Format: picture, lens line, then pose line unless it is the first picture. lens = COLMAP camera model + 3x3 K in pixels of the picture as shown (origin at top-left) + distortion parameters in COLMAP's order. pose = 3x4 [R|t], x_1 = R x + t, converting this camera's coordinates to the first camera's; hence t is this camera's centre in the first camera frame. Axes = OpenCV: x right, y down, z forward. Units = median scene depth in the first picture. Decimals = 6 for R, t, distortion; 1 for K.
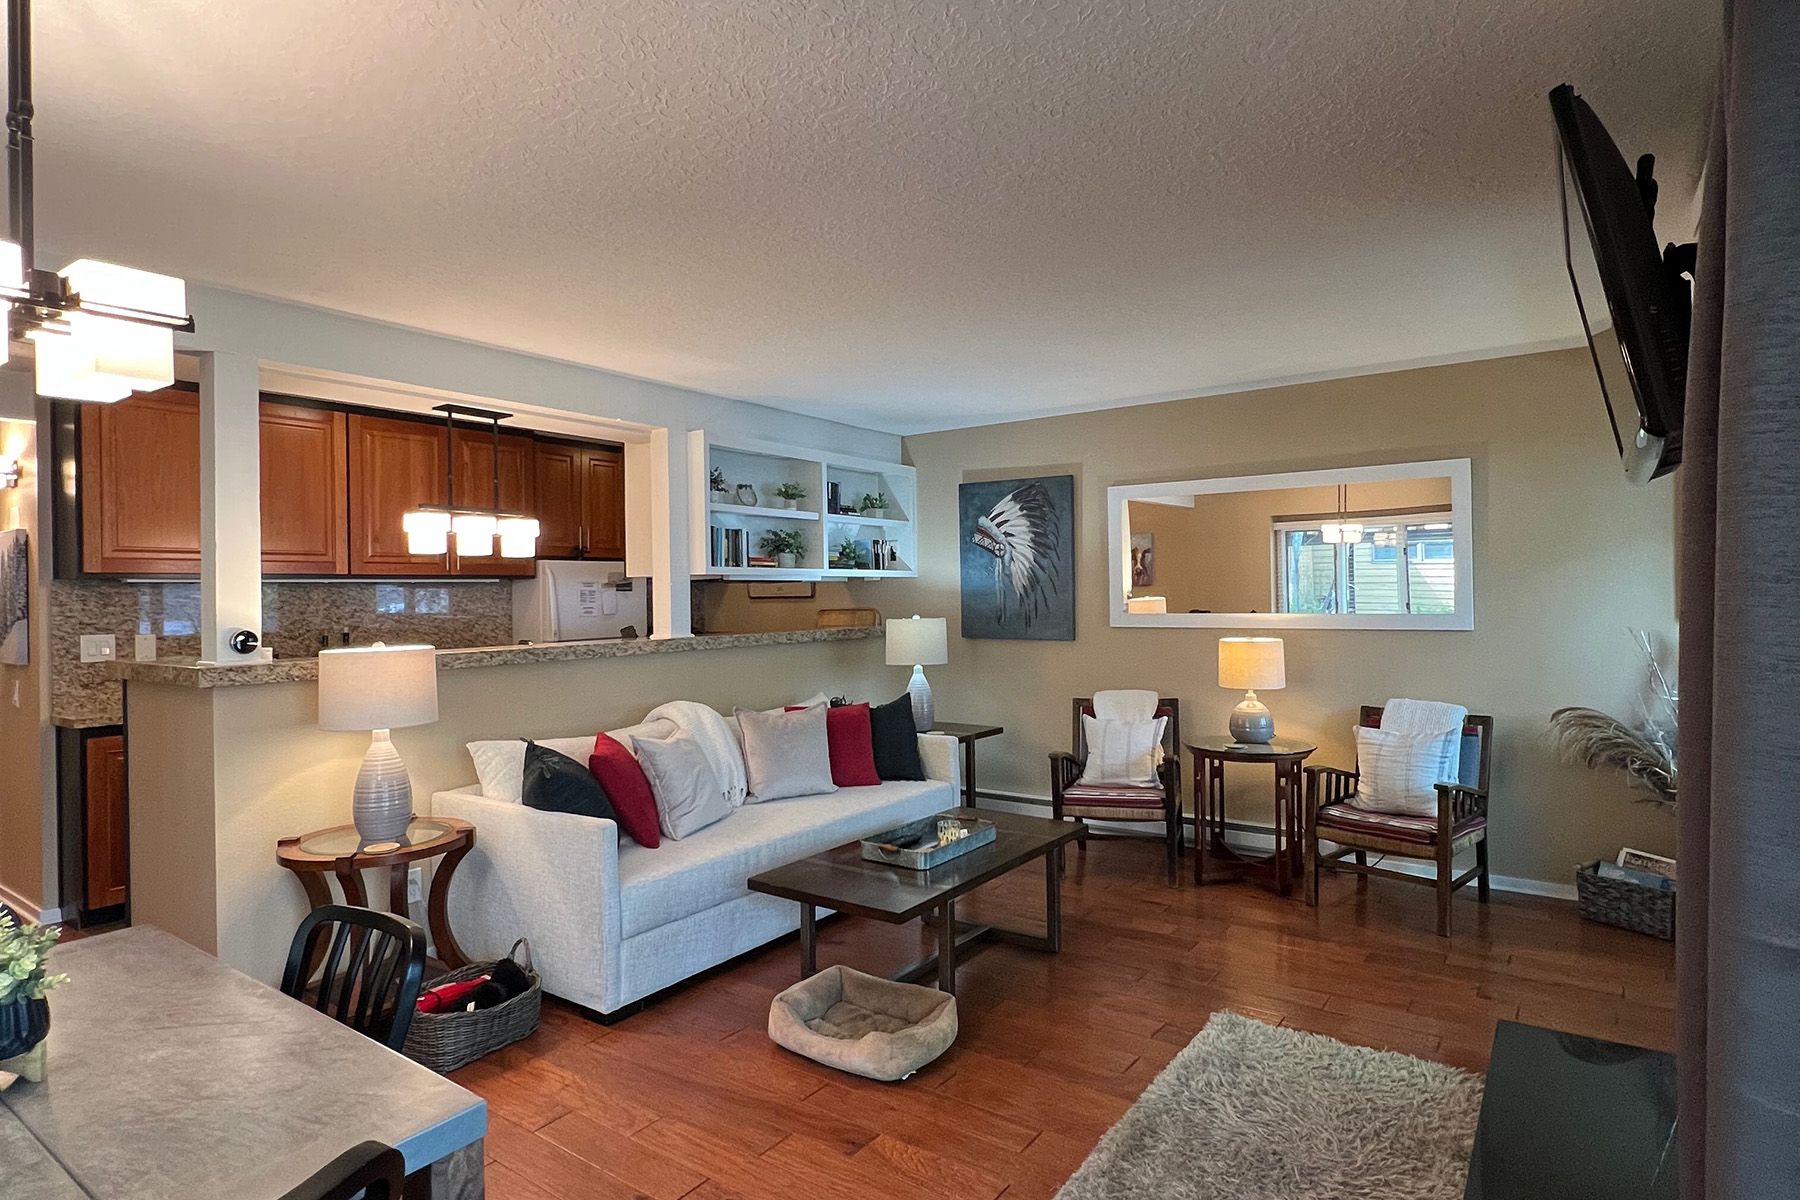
lens RADIAL K [[956.0, 0, 899.3], [0, 956.0, 591.7], [0, 0, 1]] dist [0.000687, 0.000106]
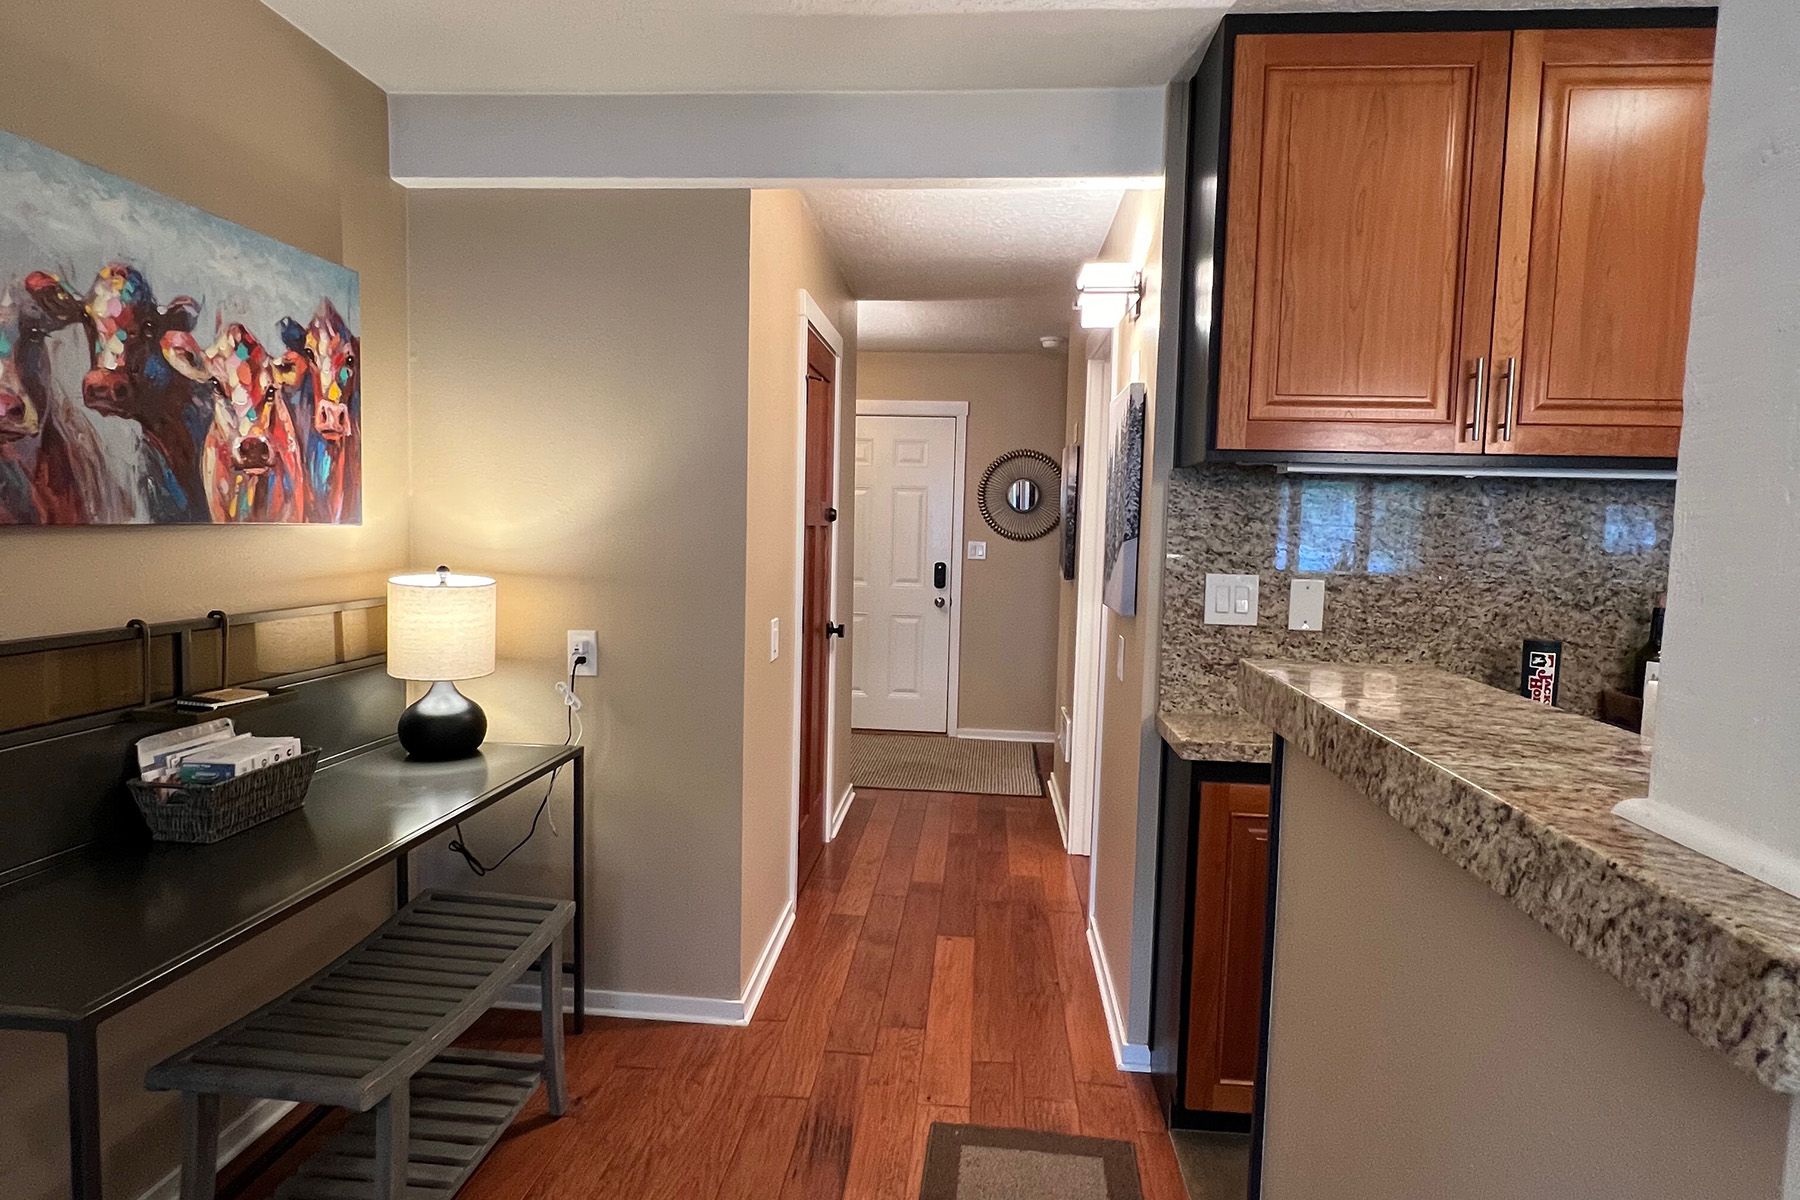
lens RADIAL K [[956.0, 0, 899.3], [0, 956.0, 591.7], [0, 0, 1]] dist [0.000687, 0.000106]
pose [[0.506641, 0.093061, -0.857120, -0.383761], [-0.031539, 0.995493, 0.089442, 0.010437], [0.861580, -0.018282, 0.507293, 0.460460]]
